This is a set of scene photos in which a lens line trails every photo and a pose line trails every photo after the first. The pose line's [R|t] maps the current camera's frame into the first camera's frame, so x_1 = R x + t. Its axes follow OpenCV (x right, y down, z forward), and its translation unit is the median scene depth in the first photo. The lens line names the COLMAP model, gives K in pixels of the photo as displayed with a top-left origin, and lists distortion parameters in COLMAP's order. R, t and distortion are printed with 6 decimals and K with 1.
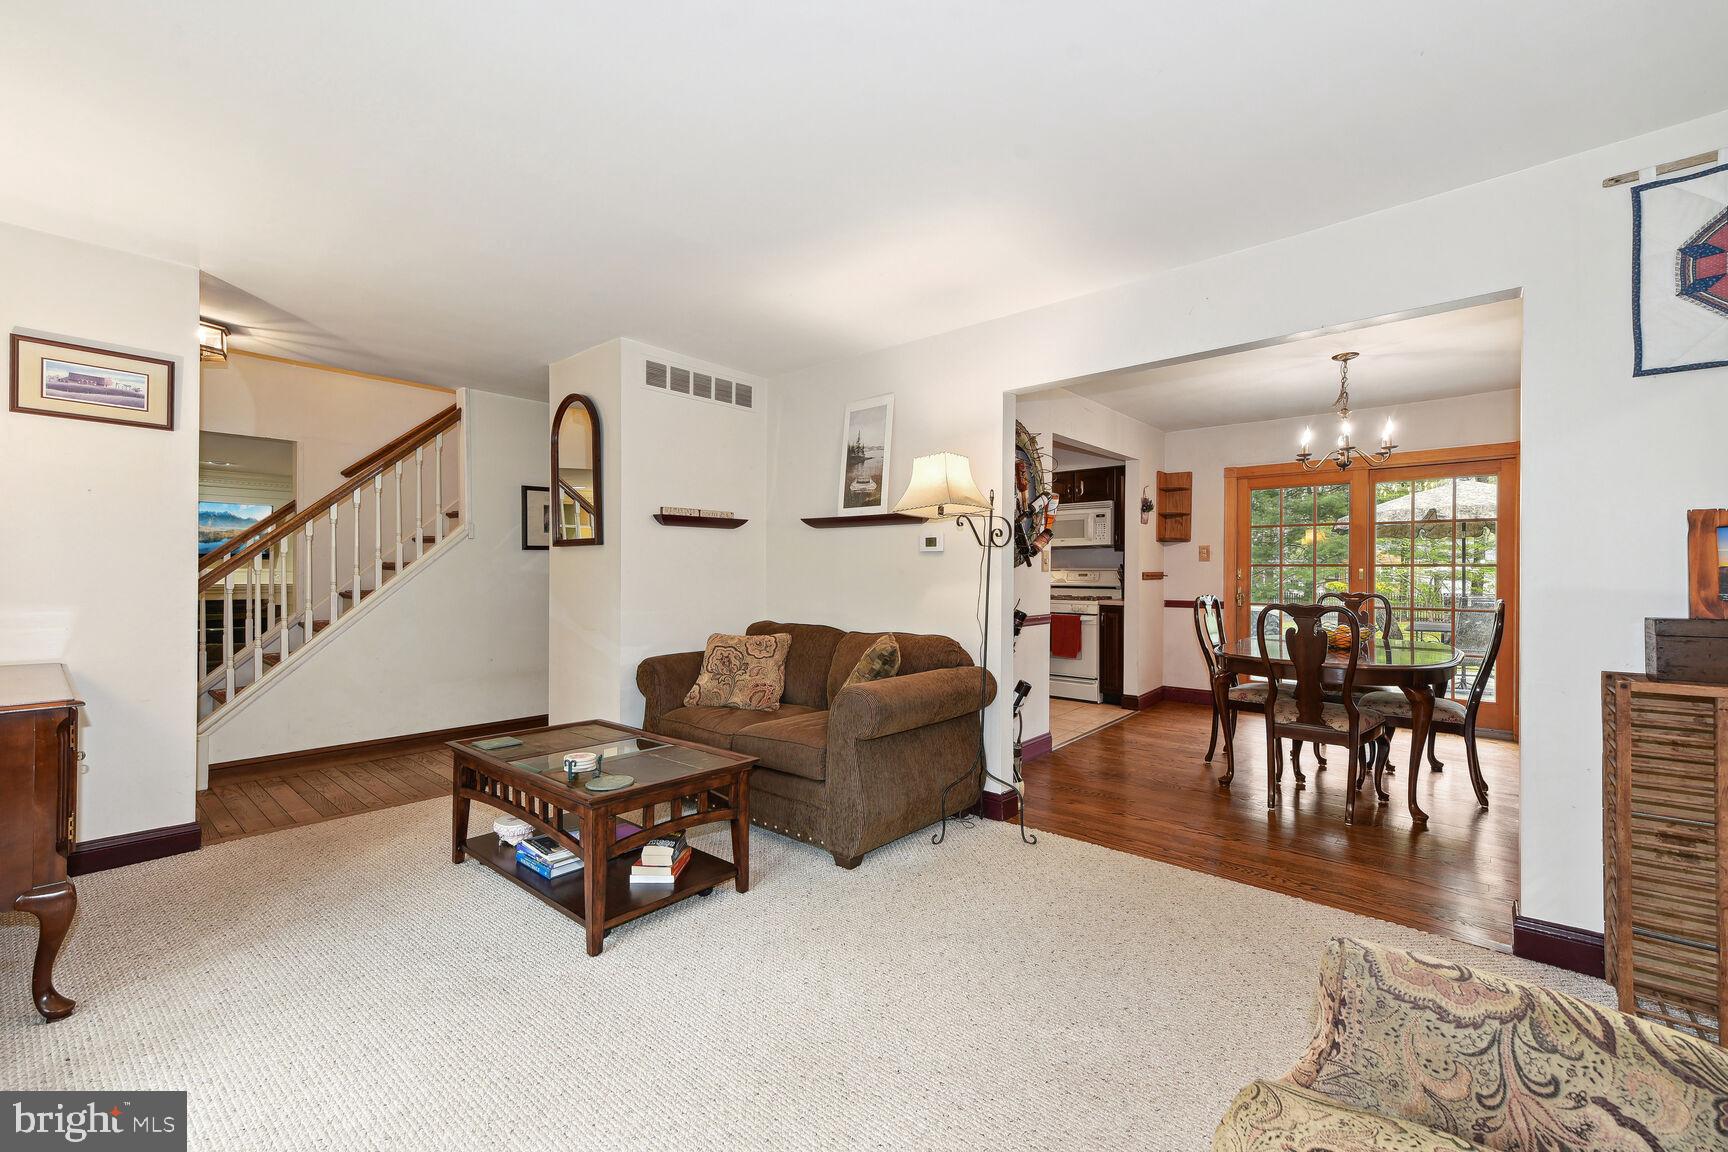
lens RADIAL K [[713.1, 0, 864.0], [0, 713.1, 576.0], [0, 0, 1]] dist [0.030354, -0.000011]
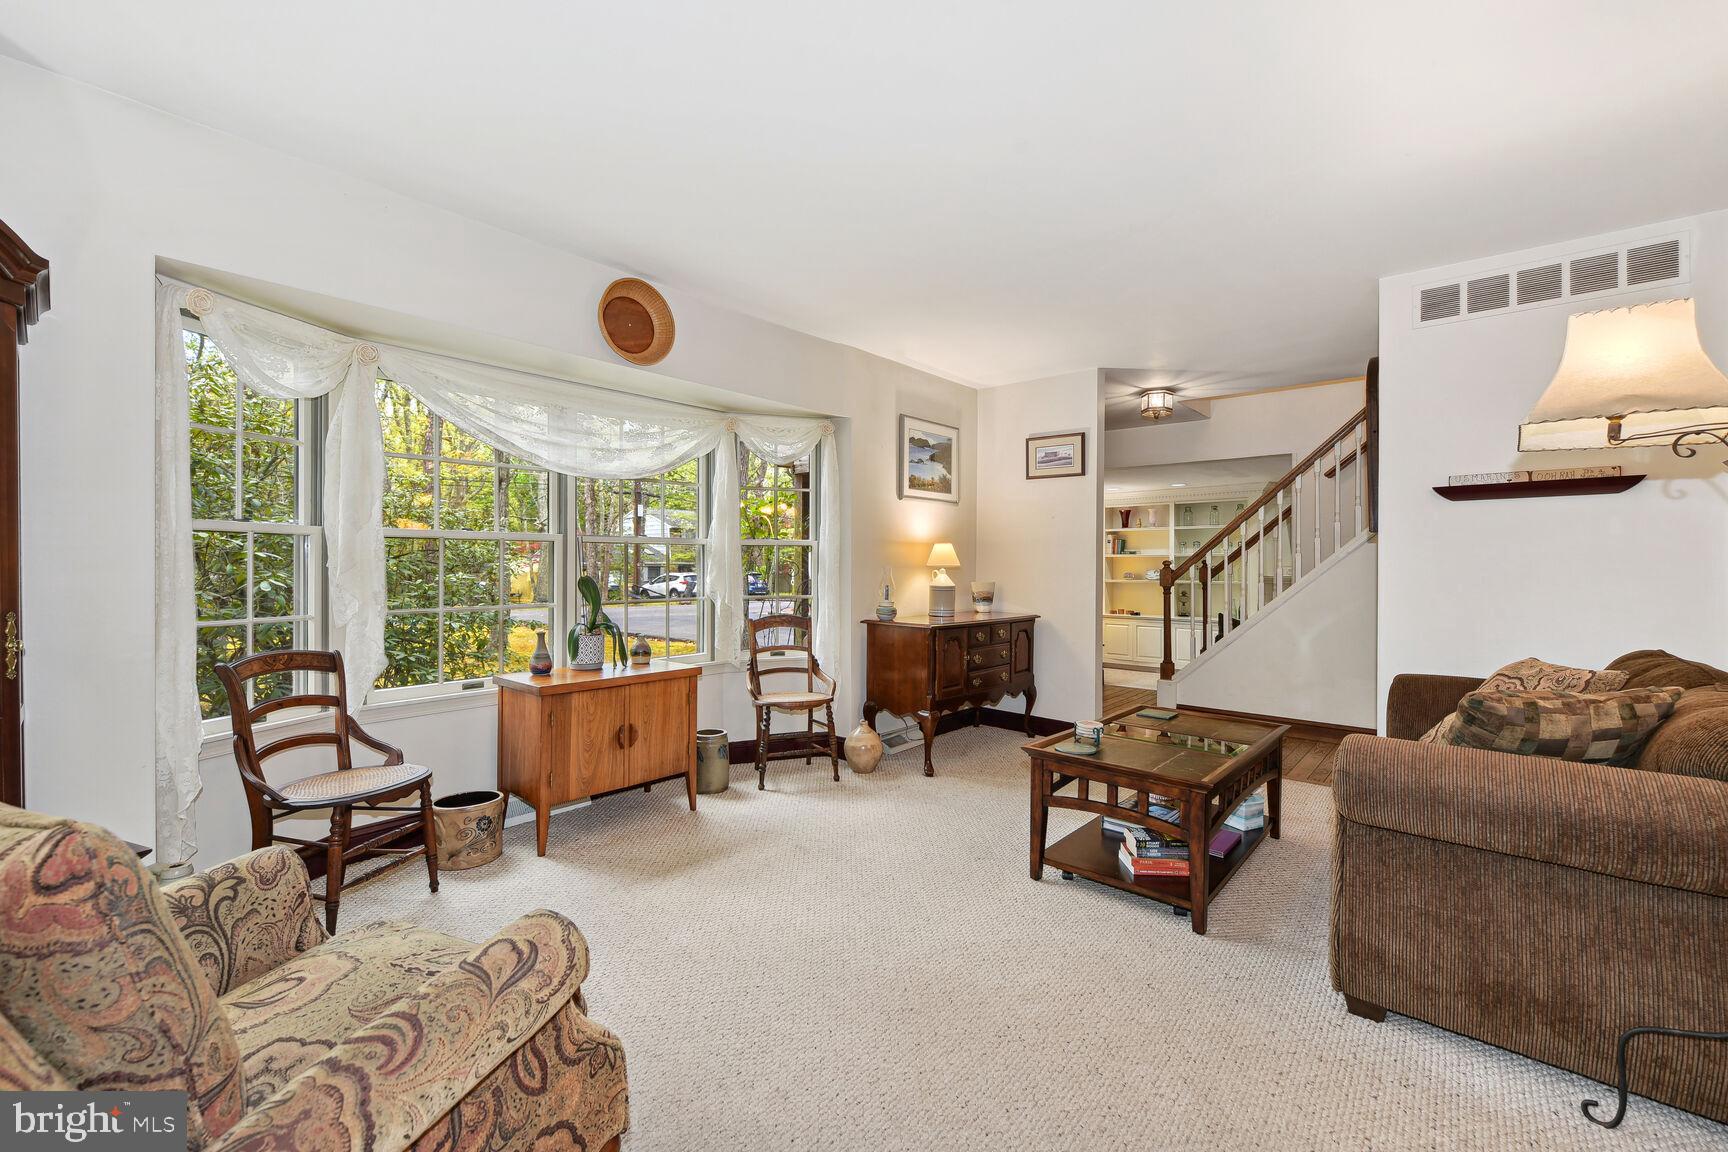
lens RADIAL K [[730.6, 0, 868.0], [0, 730.6, 562.6], [0, 0, 1]] dist [-0.000136, -0.000323]
pose [[-0.006607, 0.000019, -0.999978, 0.483998], [-0.004432, 0.999990, 0.000048, -0.004977], [0.999968, 0.004432, -0.006607, 0.404344]]
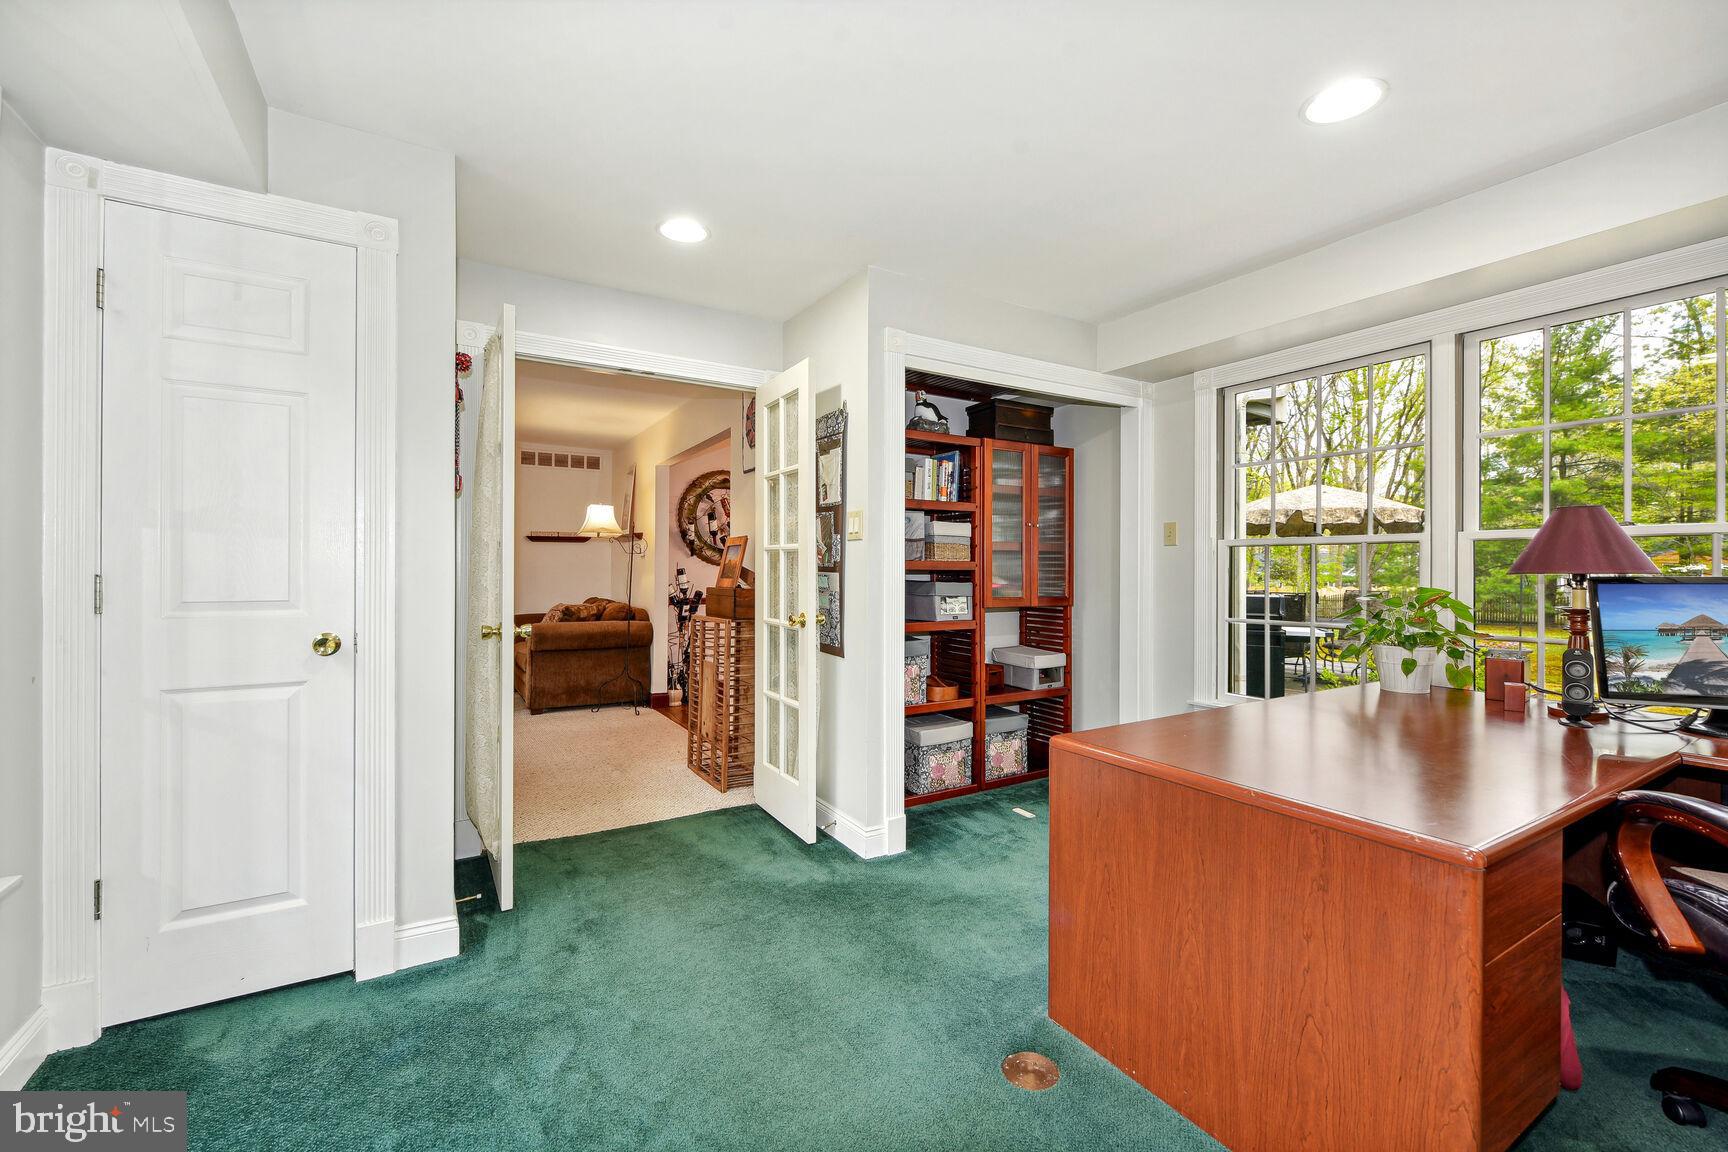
lens RADIAL K [[713.1, 0, 864.0], [0, 713.1, 576.0], [0, 0, 1]] dist [0.030354, -0.000011]
pose [[0.942708, 0.005968, -0.333566, 1.112357], [-0.004725, 0.999979, 0.004536, 0.002885], [0.333586, -0.002700, 0.942716, -0.422402]]
